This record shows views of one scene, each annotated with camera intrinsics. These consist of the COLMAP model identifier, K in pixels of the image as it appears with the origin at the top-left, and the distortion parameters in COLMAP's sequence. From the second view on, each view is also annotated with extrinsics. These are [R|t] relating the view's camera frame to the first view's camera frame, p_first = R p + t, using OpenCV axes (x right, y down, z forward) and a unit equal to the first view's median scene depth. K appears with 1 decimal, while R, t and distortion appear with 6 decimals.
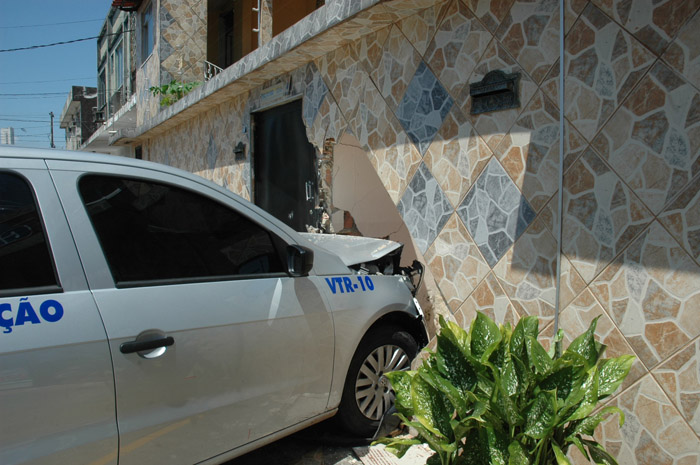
lens RADIAL K [[531.1, 0, 369.9], [0, 531.1, 232.9], [0, 0, 1]] dist [-0.152974, 0.128308]
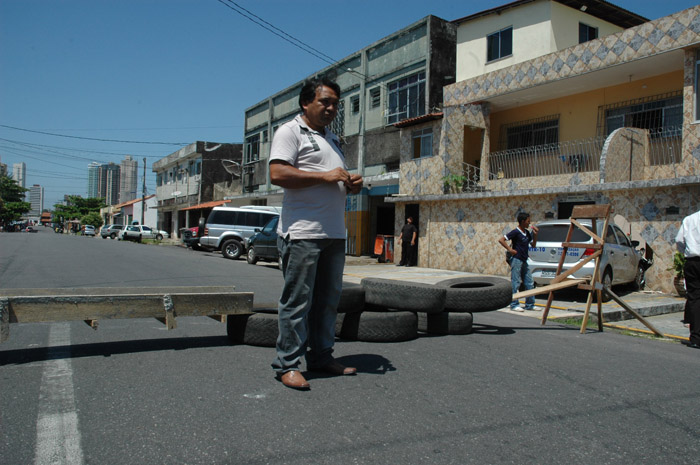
lens RADIAL K [[531.1, 0, 369.9], [0, 531.1, 232.9], [0, 0, 1]] dist [-0.152974, 0.128308]
pose [[0.999784, 0.020735, 0.001392, -2.293746], [-0.020558, 0.996602, -0.079759, 0.337998], [-0.003041, 0.079714, 0.996813, -3.318128]]
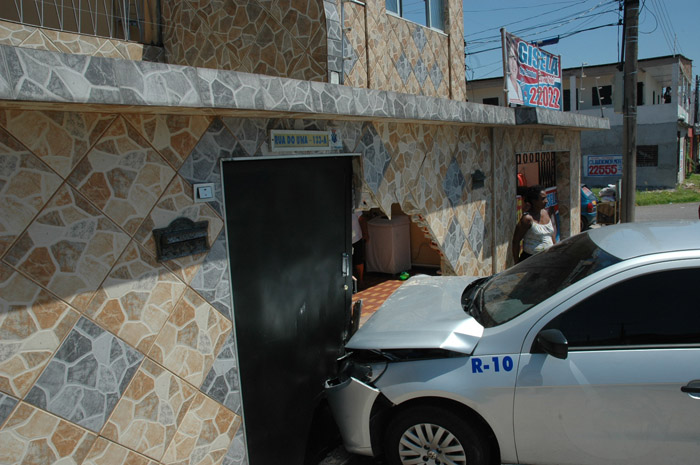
lens RADIAL K [[531.1, 0, 369.9], [0, 531.1, 232.9], [0, 0, 1]] dist [-0.152974, 0.128308]
pose [[-0.387314, -0.120977, 0.913976, -1.418979], [0.114327, 0.977399, 0.177820, -0.431275], [-0.914832, 0.173364, -0.364730, 1.963494]]
